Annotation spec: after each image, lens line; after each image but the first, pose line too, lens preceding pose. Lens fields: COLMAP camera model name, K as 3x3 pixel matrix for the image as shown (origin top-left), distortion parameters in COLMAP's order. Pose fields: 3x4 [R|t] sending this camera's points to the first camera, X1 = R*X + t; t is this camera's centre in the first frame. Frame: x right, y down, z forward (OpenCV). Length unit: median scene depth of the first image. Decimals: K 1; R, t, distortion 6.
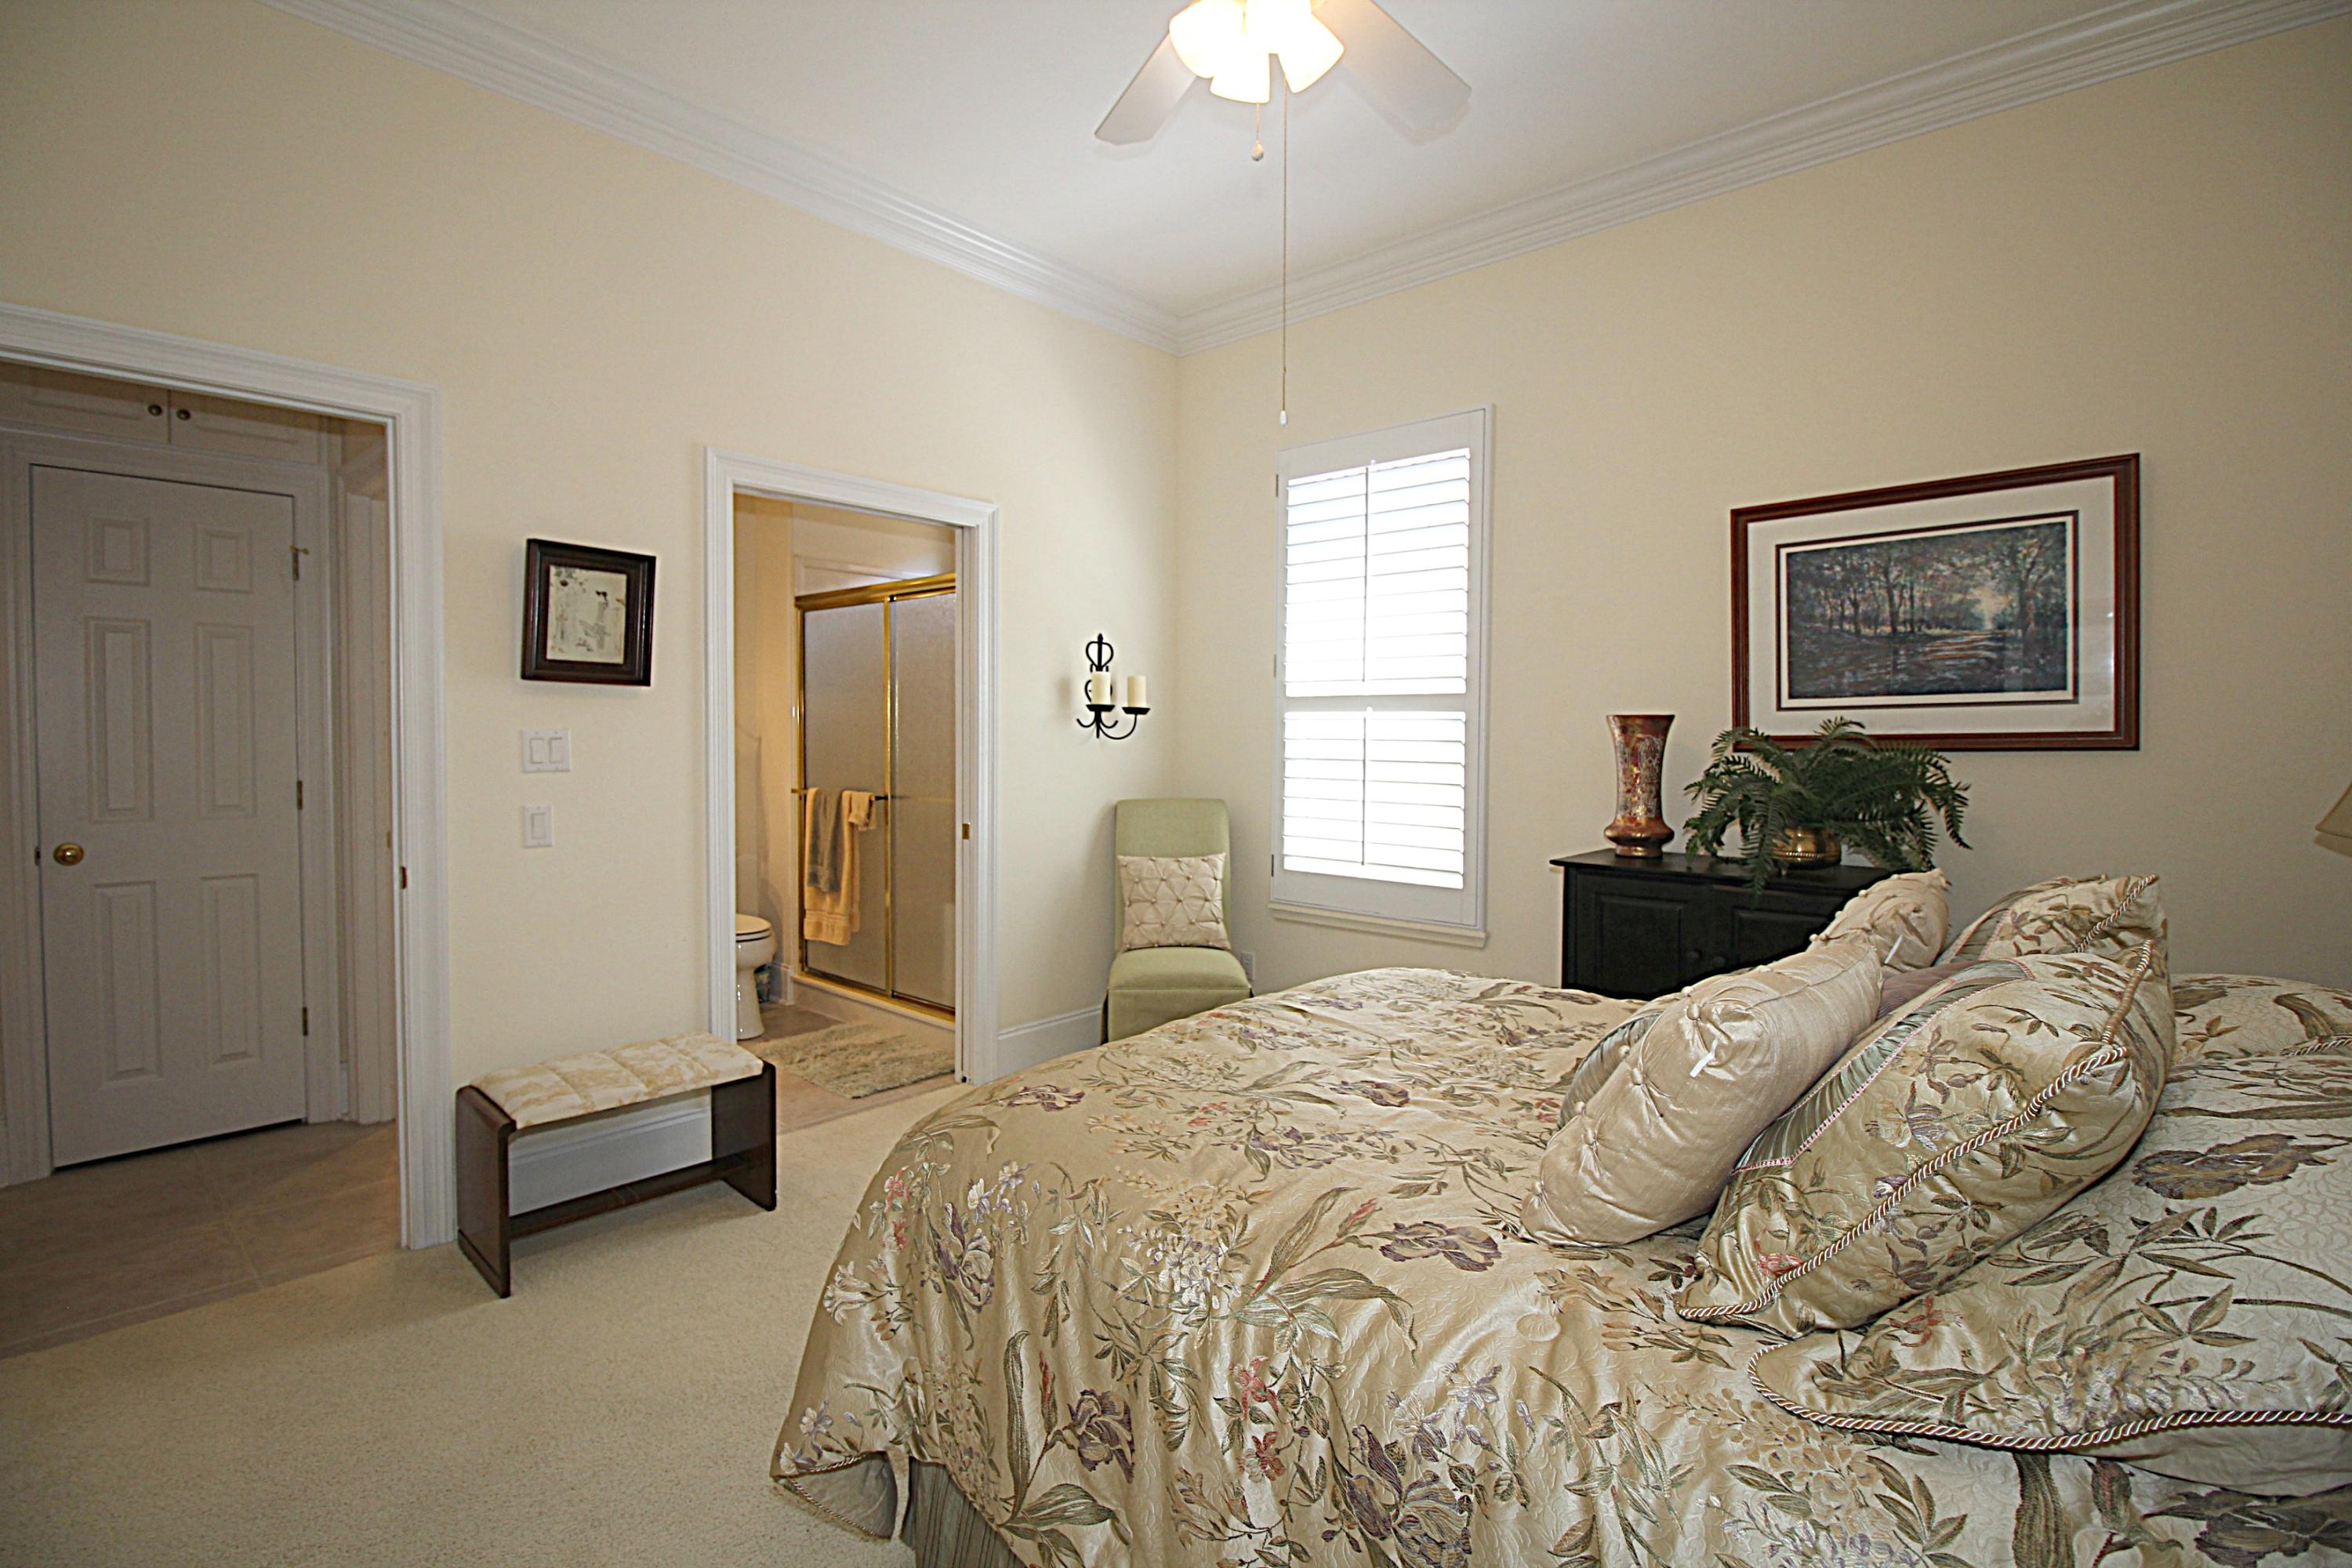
lens RADIAL K [[1084.4, 0, 1188.2], [0, 1084.4, 770.4], [0, 0, 1]] dist [-0.005039, -0.010228]
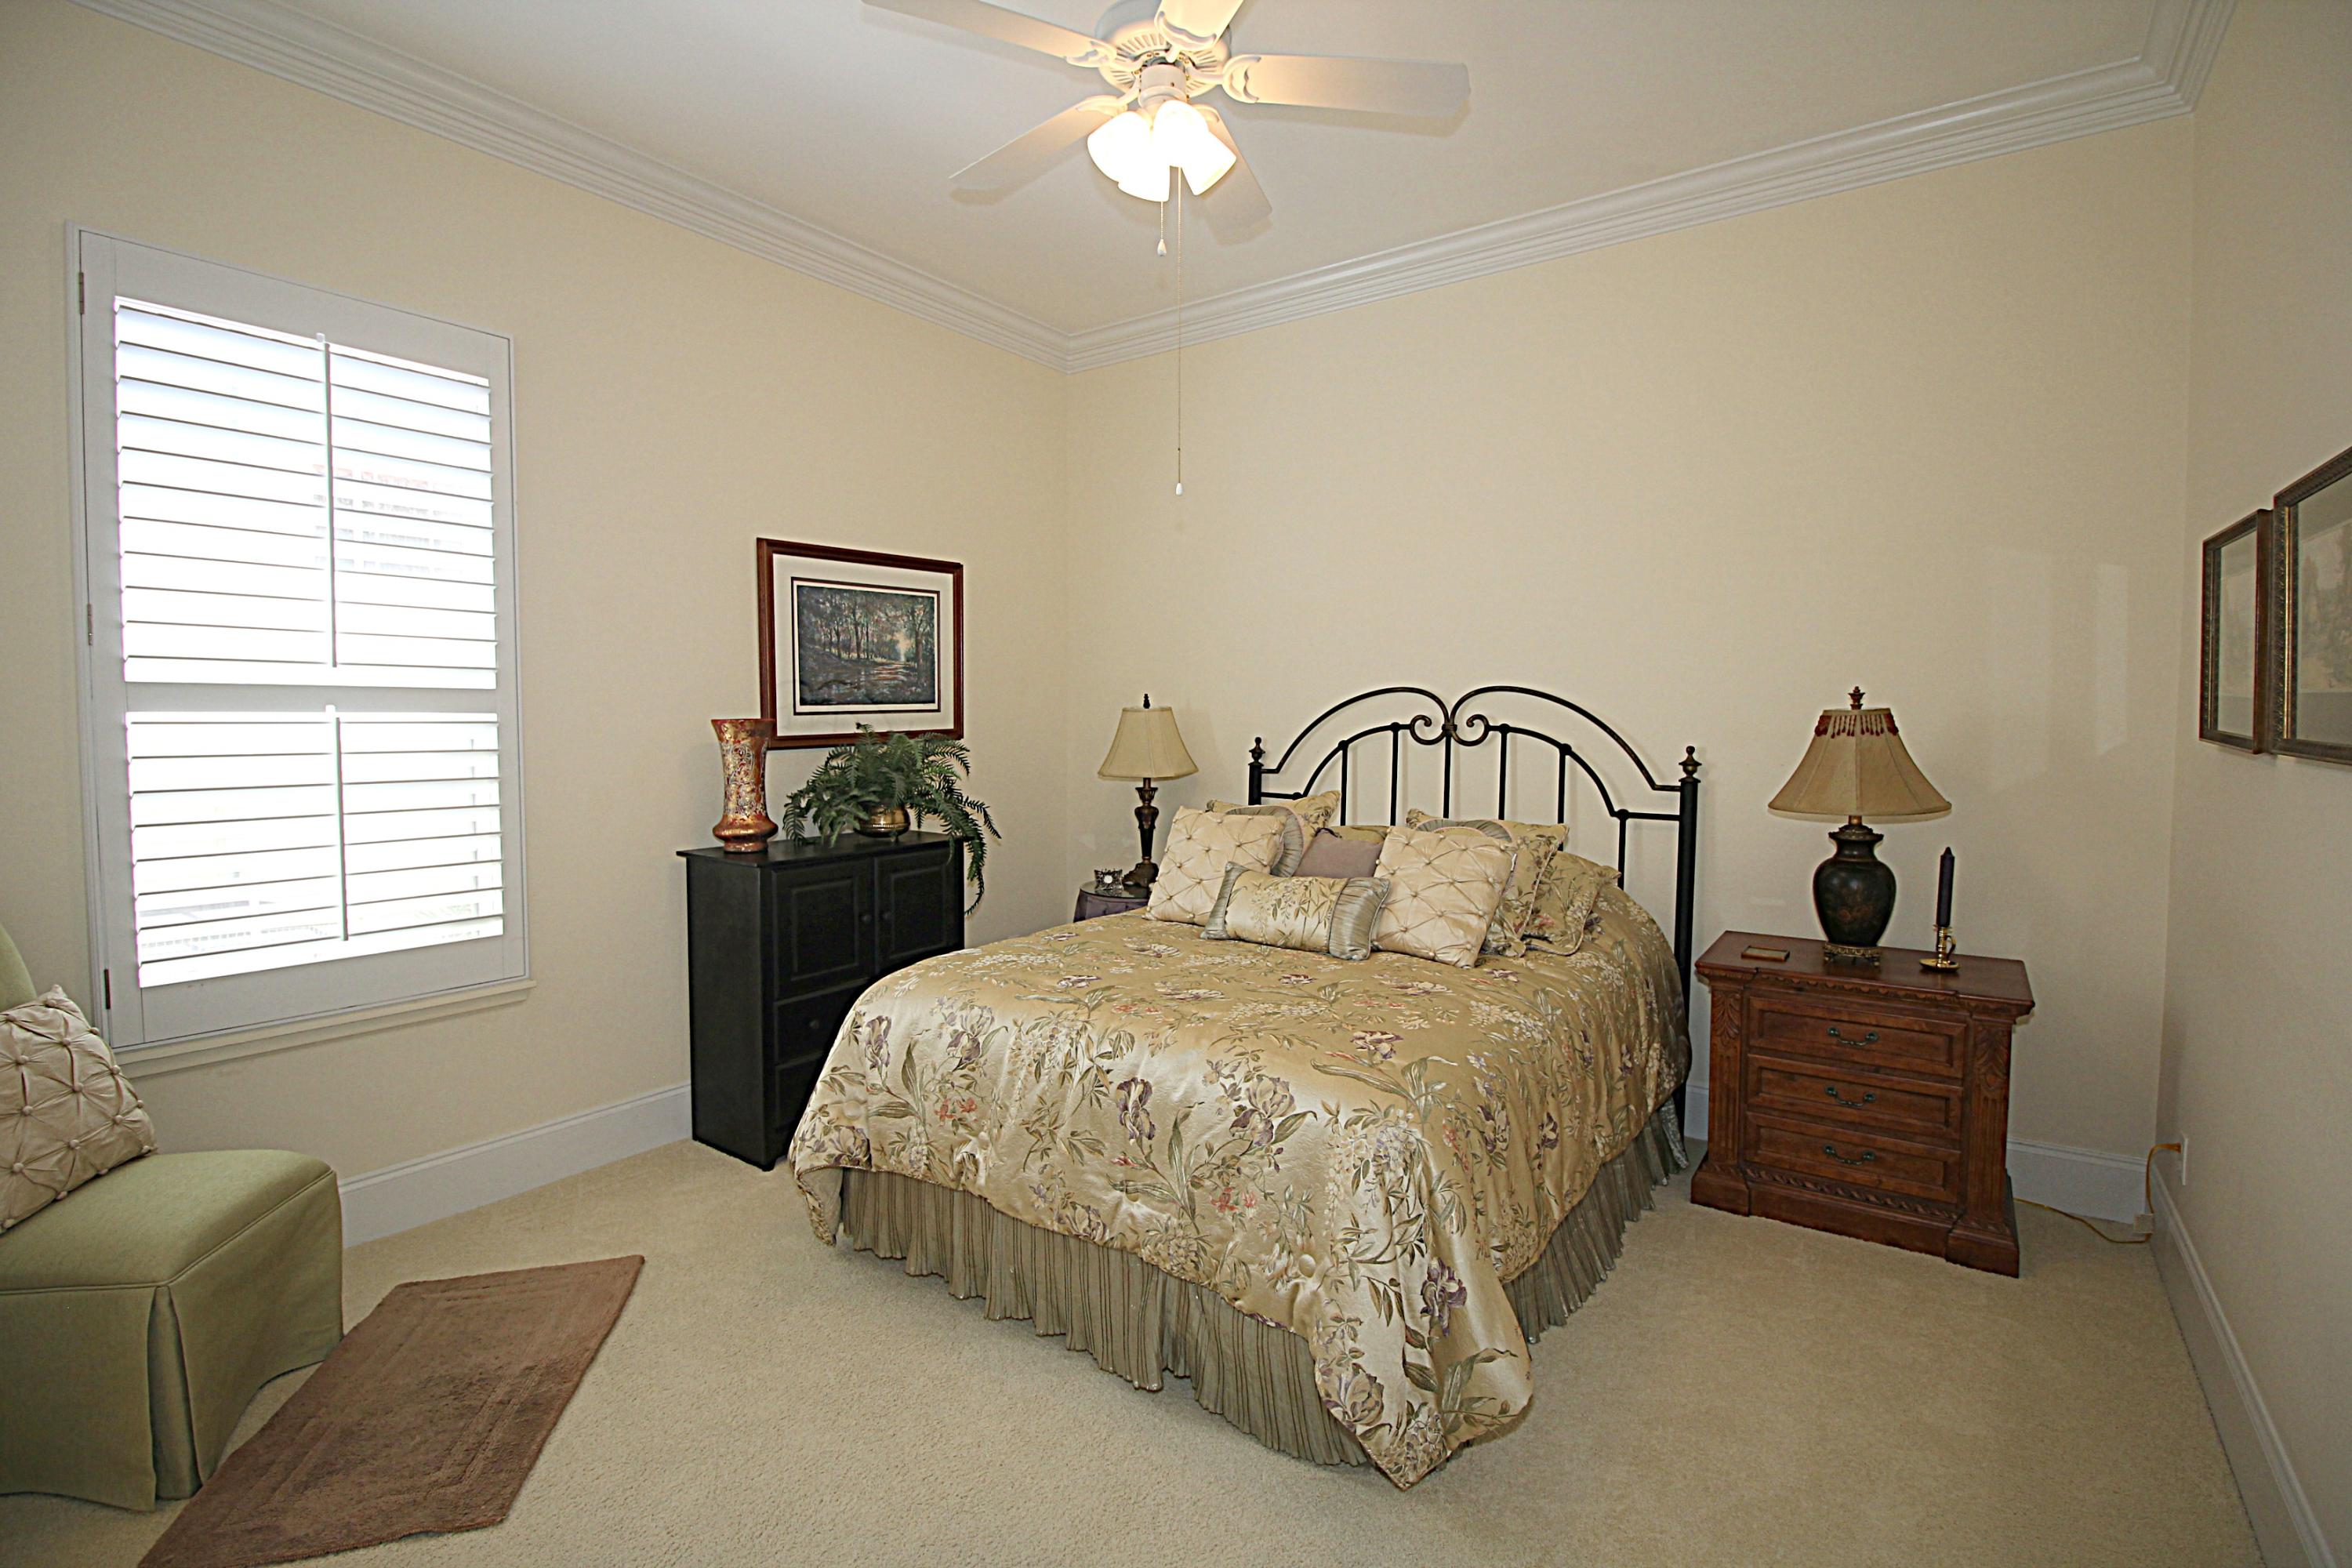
lens RADIAL K [[1084.4, 0, 1185.0], [0, 1084.4, 766.6], [0, 0, 1]] dist [-0.005039, -0.010228]
pose [[-0.109639, -0.051246, 0.992650, -0.696664], [0.032094, 0.997967, 0.055066, -0.050030], [-0.993453, 0.037896, -0.107771, 0.694897]]
